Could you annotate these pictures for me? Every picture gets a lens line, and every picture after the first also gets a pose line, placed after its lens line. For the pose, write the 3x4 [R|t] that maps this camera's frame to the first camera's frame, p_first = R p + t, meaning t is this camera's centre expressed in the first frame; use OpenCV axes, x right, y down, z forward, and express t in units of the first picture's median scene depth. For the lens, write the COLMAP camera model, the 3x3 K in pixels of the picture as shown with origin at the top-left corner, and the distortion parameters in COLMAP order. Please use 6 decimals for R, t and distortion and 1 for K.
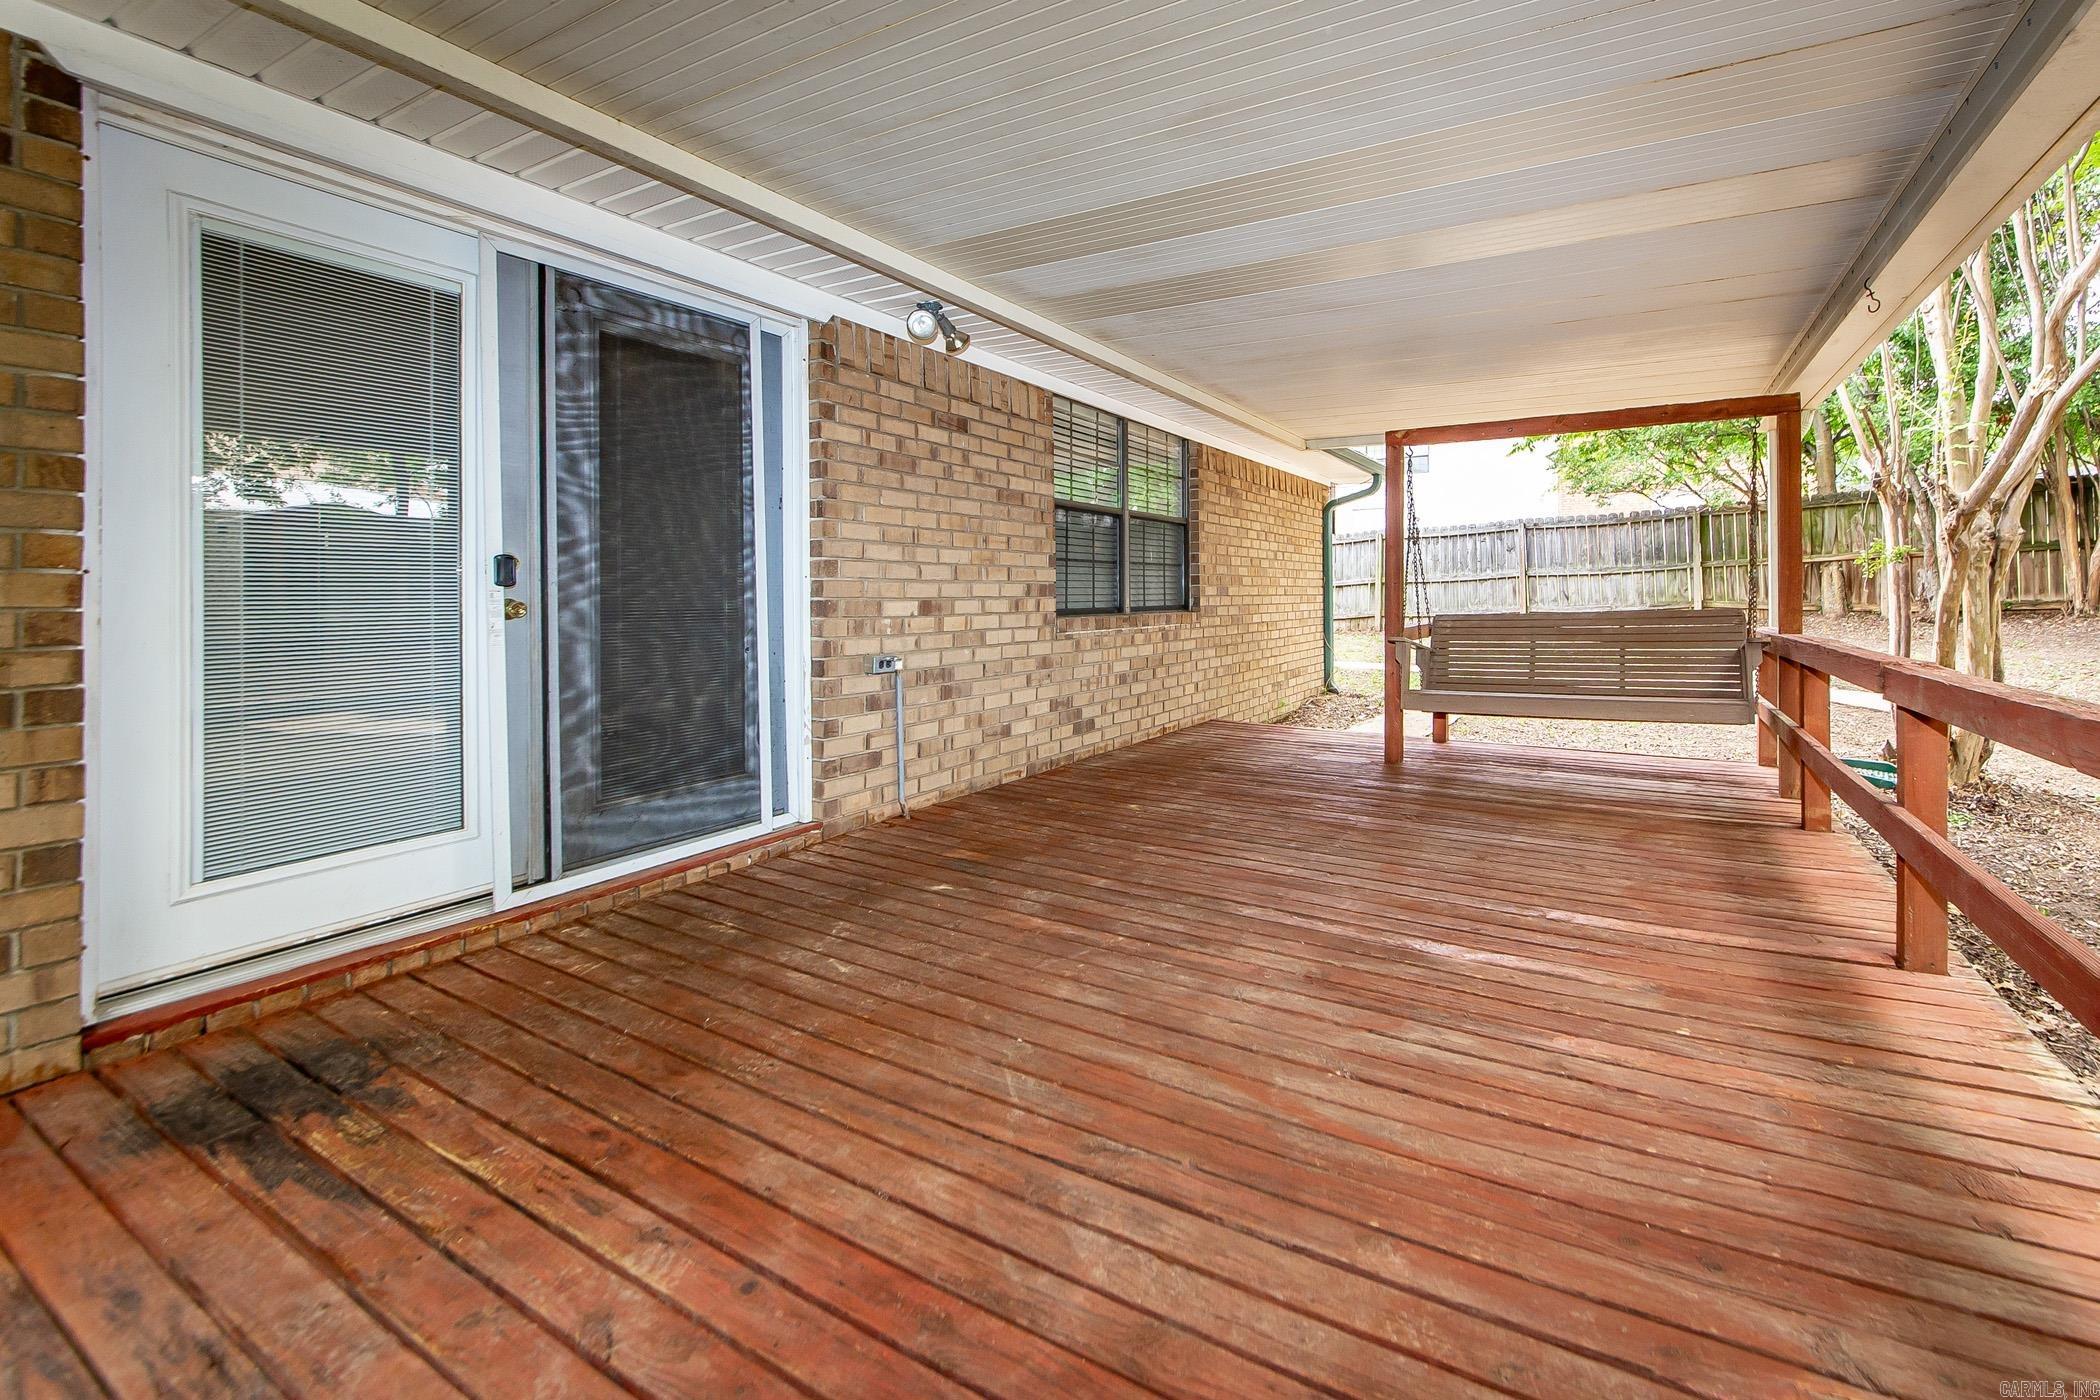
lens RADIAL K [[865.8, 0, 1209.8], [0, 865.8, 583.4], [0, 0, 1]] dist [0.009513, -0.000461]
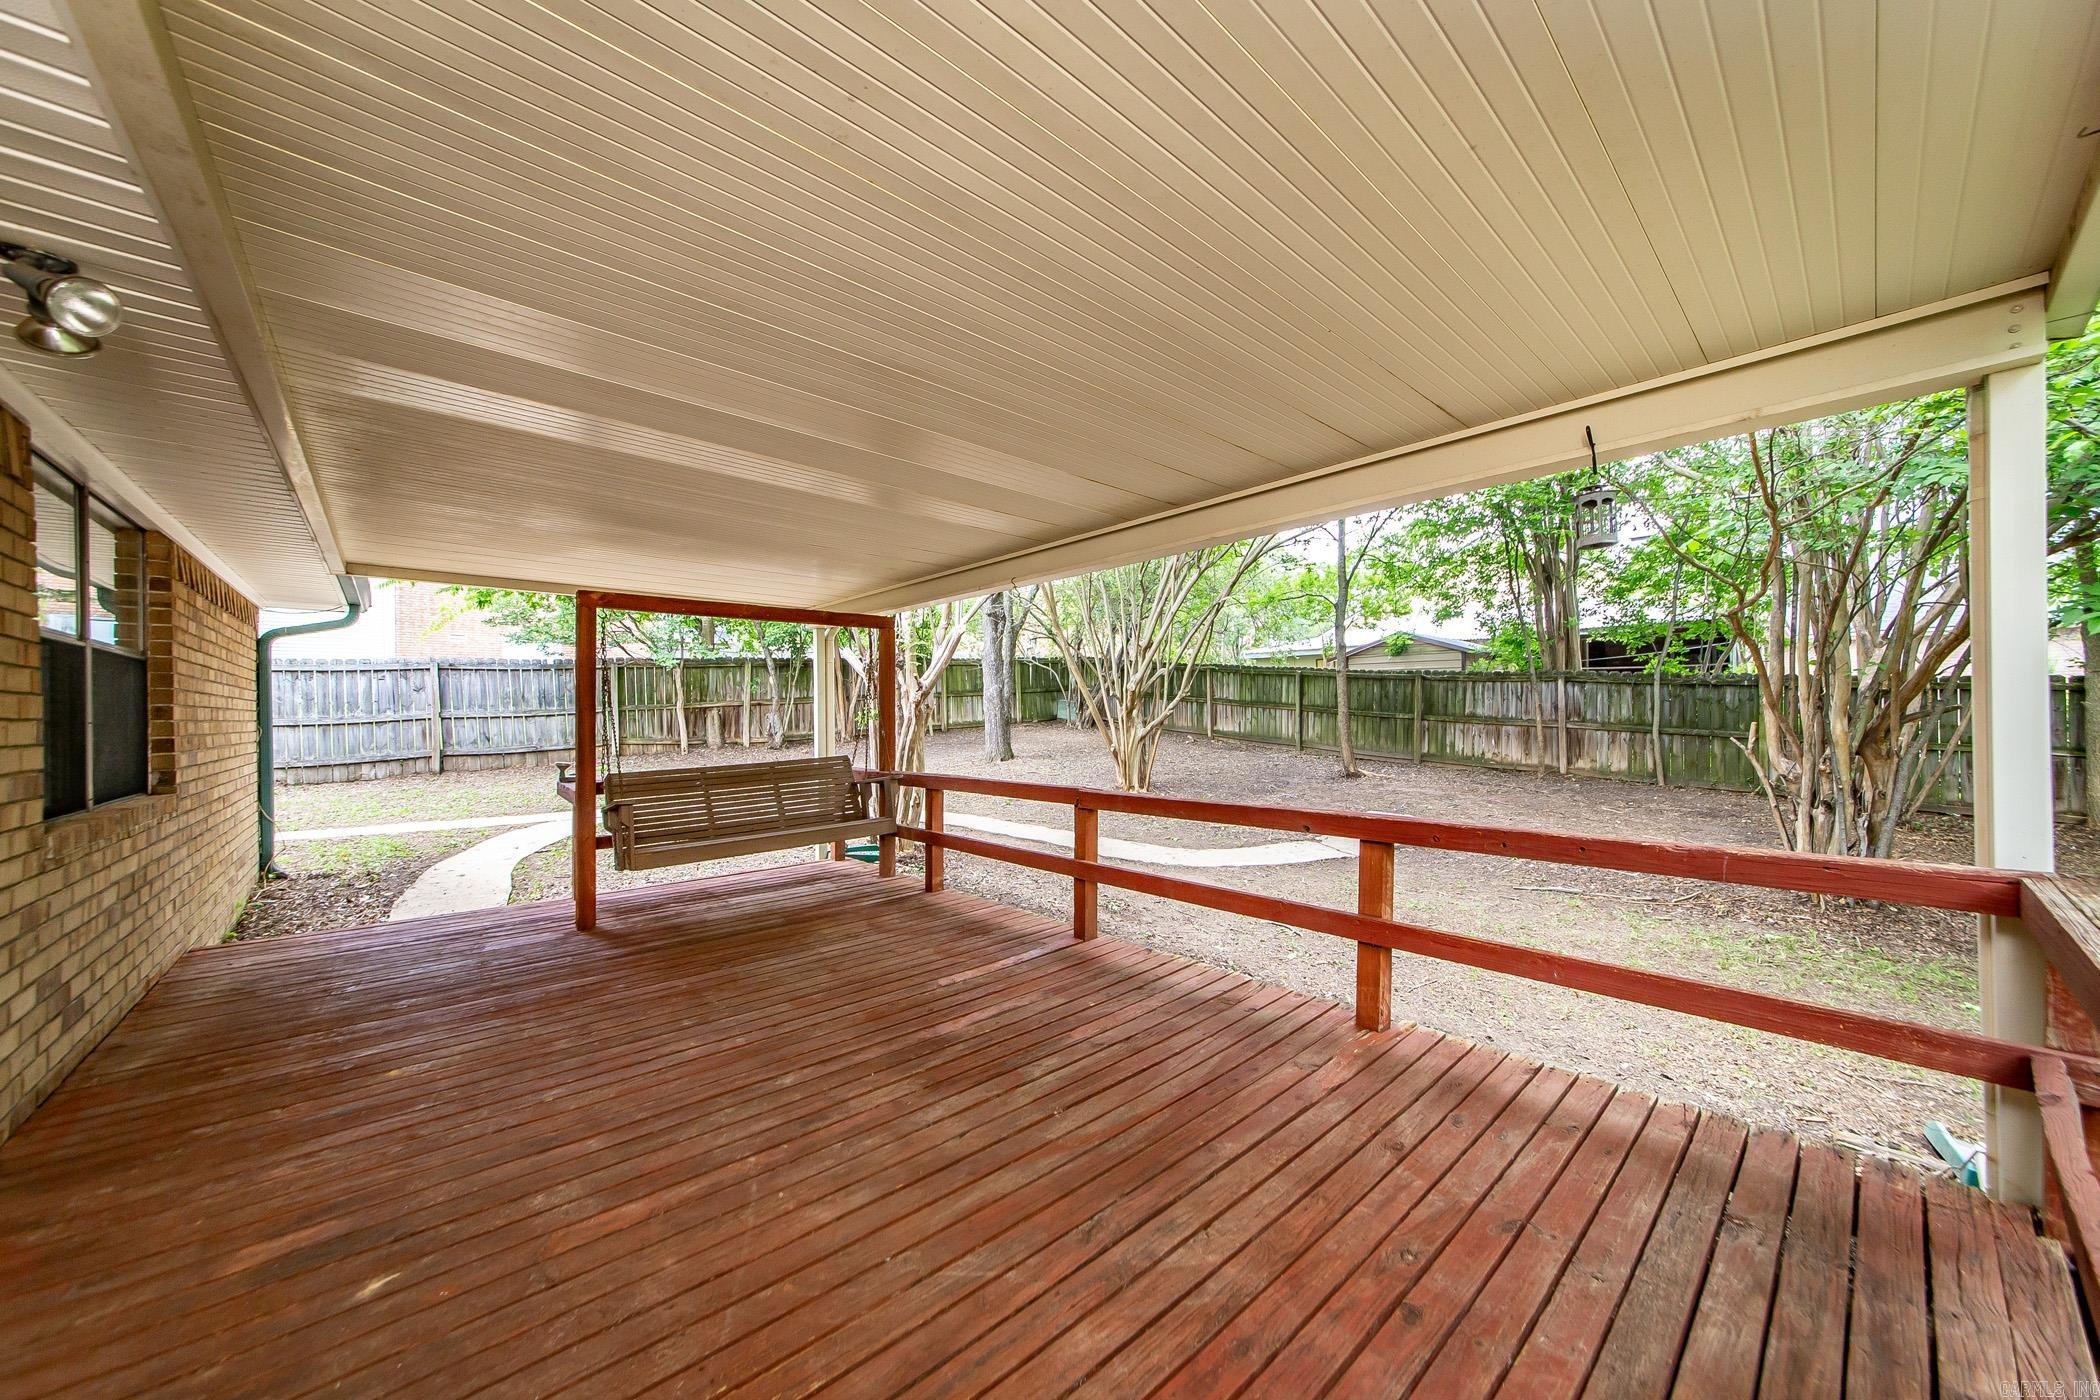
lens RADIAL K [[737.2, 0, 1041.3], [0, 737.2, 715.2], [0, 0, 1]] dist [-0.000164, 0.001234]
pose [[0.372199, -0.002981, 0.928148, -0.371026], [-0.000242, 0.999994, 0.003309, -0.037413], [-0.928153, -0.001457, 0.372197, 0.211778]]
